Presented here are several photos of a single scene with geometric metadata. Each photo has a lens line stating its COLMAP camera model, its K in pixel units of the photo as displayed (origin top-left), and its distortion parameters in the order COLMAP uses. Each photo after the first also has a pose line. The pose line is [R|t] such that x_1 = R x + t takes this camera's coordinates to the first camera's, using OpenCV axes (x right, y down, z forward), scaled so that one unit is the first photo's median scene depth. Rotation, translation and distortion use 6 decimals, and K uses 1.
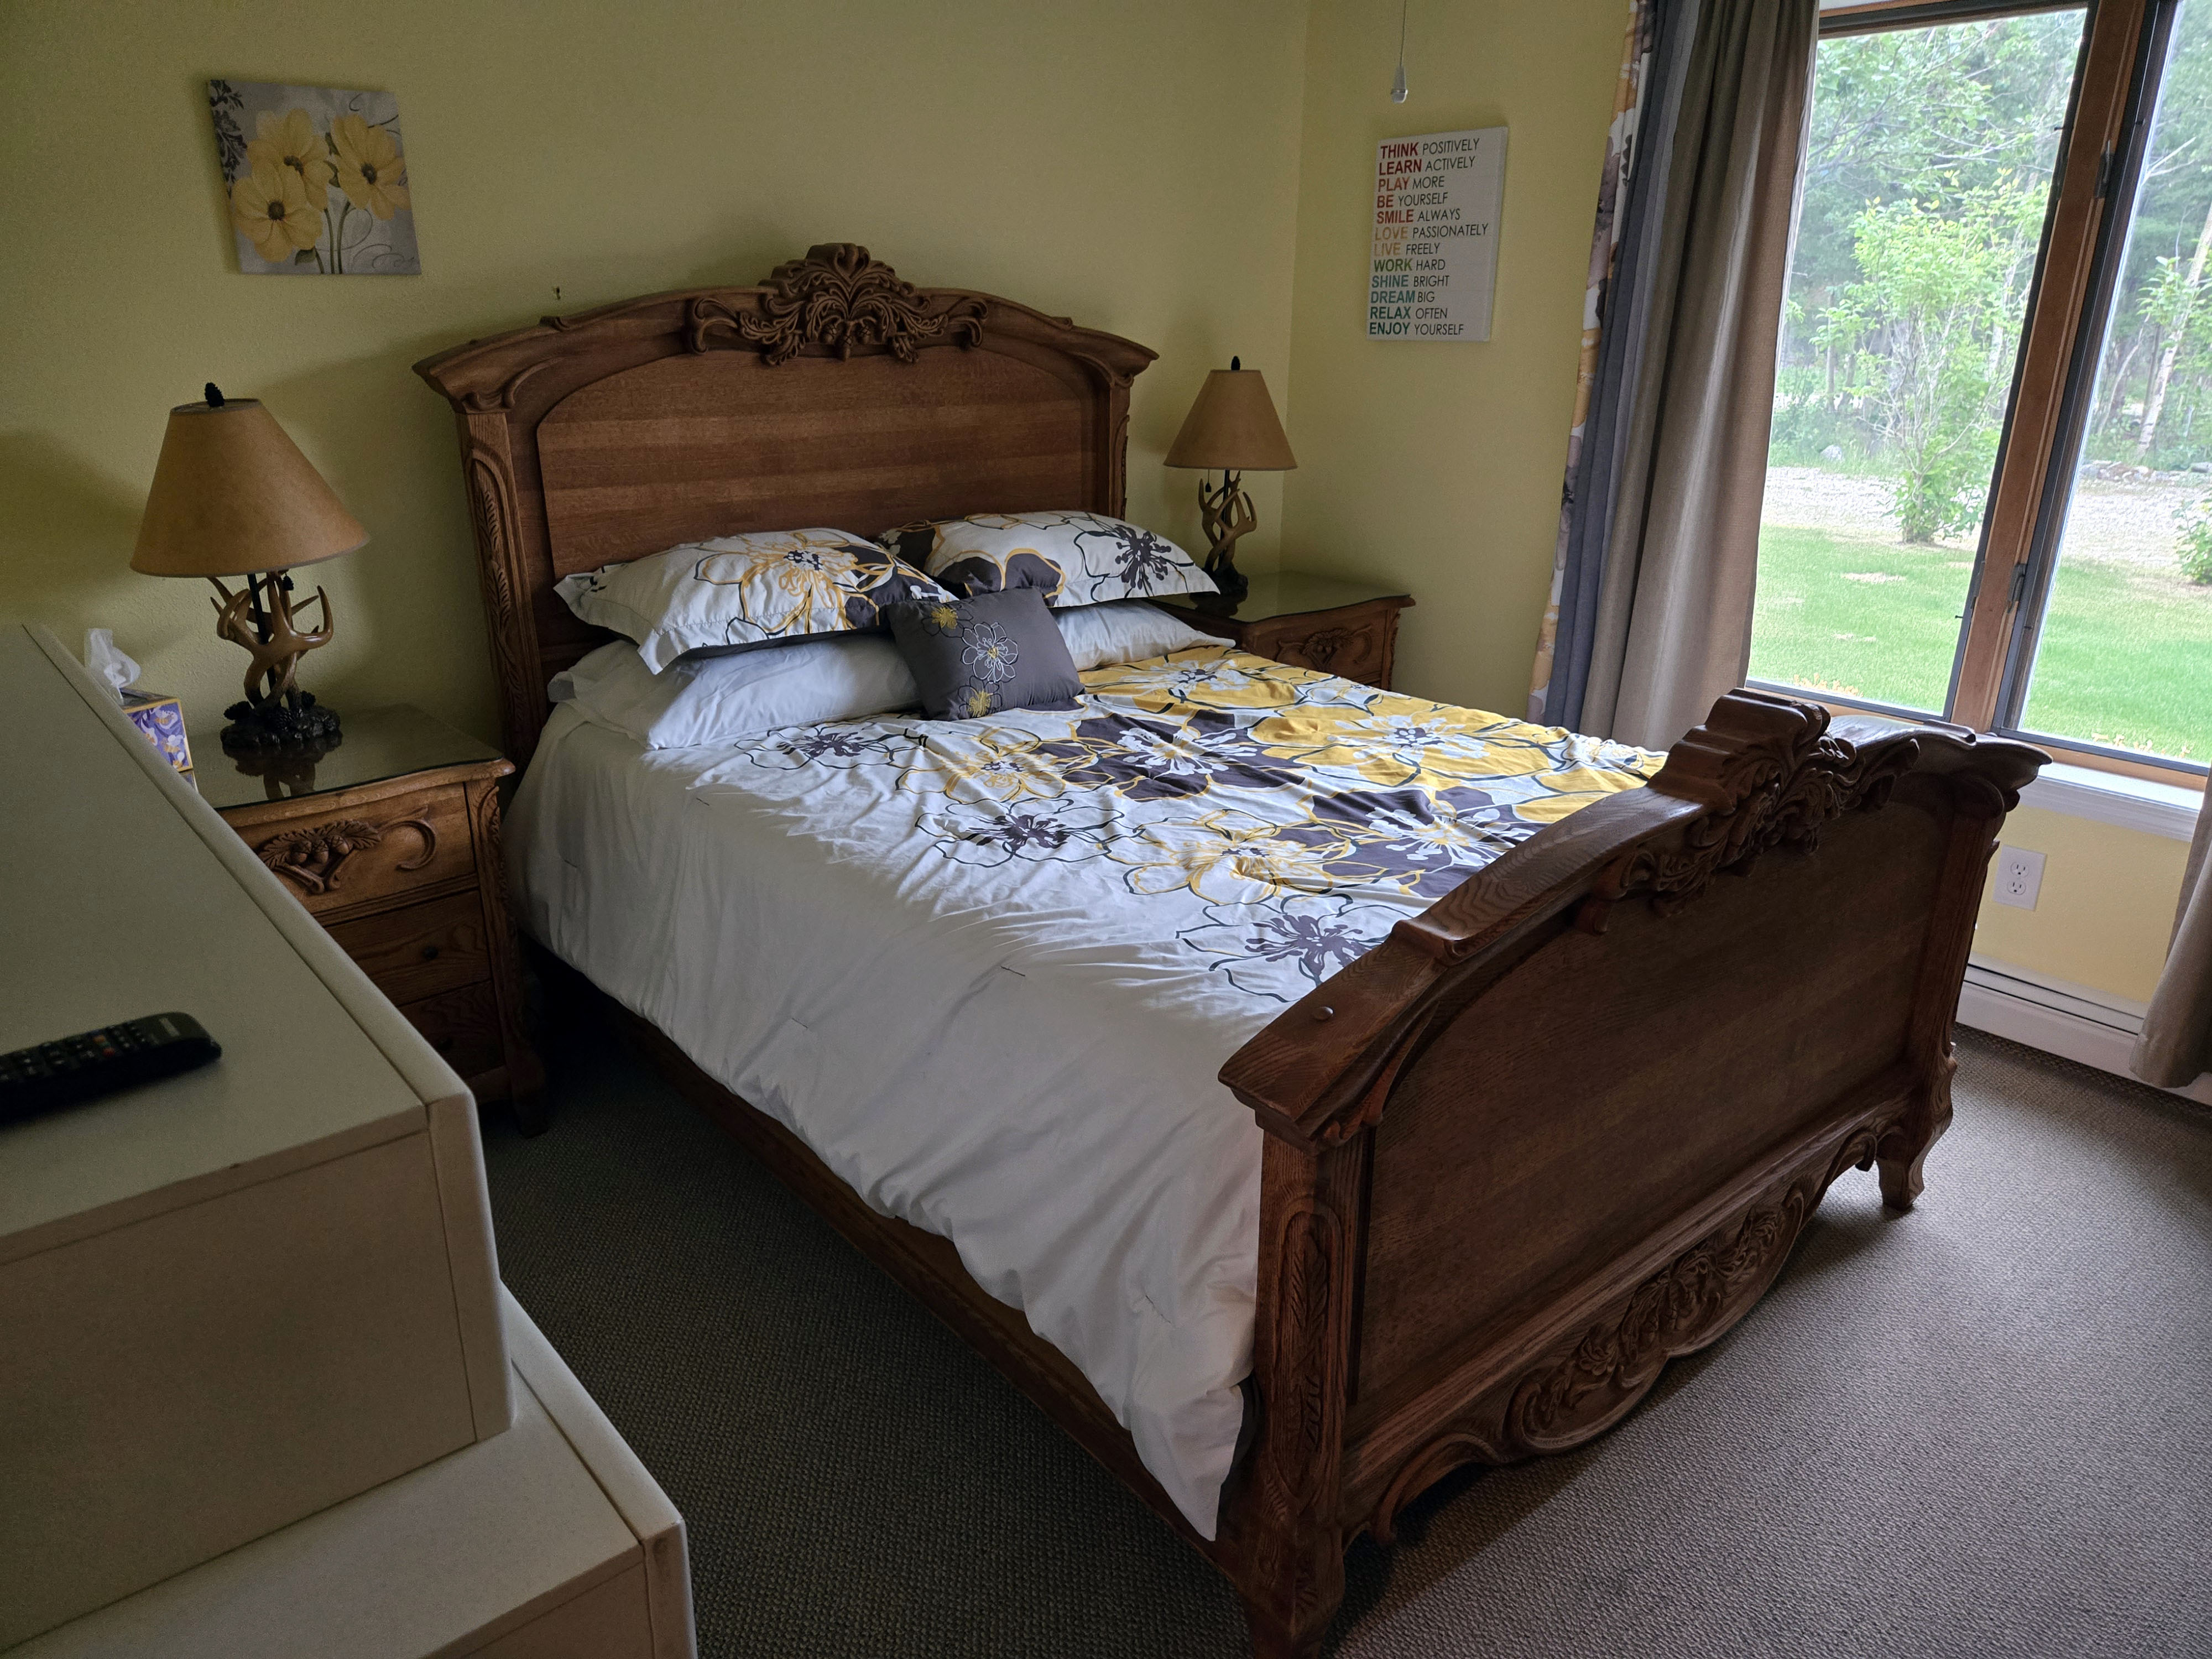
lens RADIAL K [[1495.5, 0, 1100.4], [0, 1495.5, 829.7], [0, 0, 1]] dist [0.062570, -0.041672]
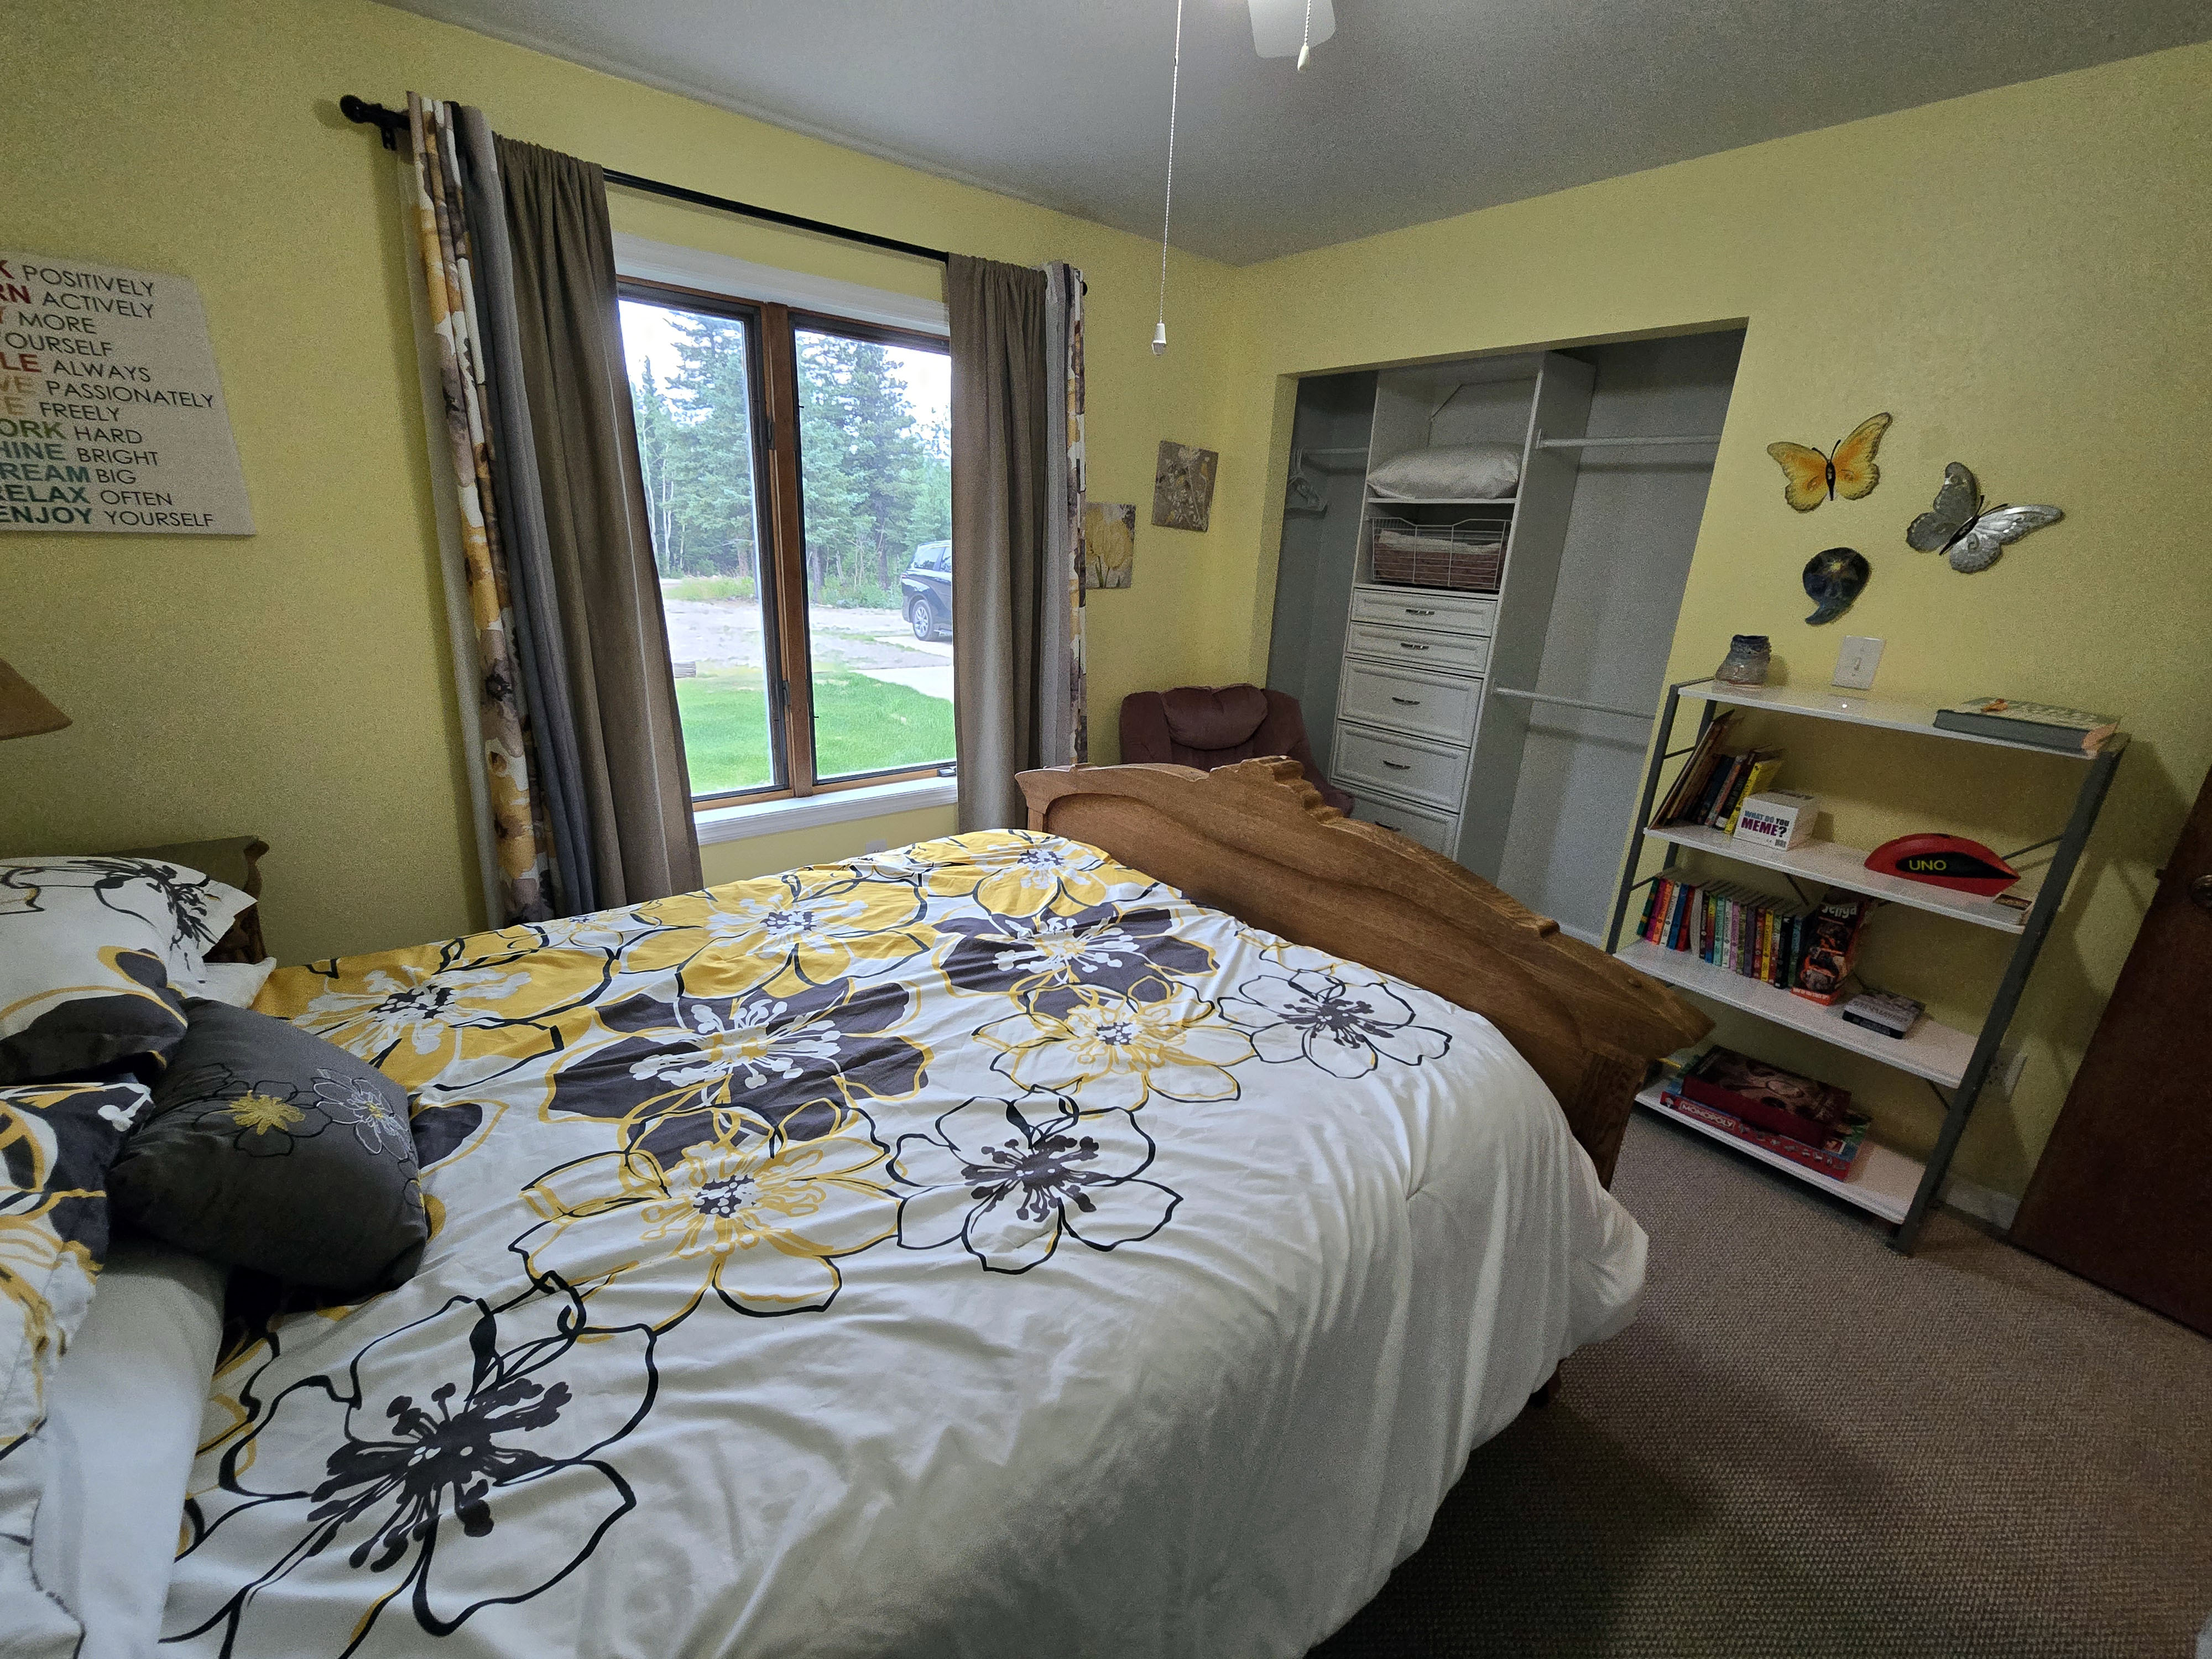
lens RADIAL K [[903.1, 0, 1101.8], [0, 903.1, 830.4], [0, 0, 1]] dist [0.000342, -0.000135]
pose [[0.013598, -0.317038, 0.948315, -0.391220], [0.292251, 0.908250, 0.299452, -0.259652], [-0.956245, 0.273074, 0.105005, 0.750306]]
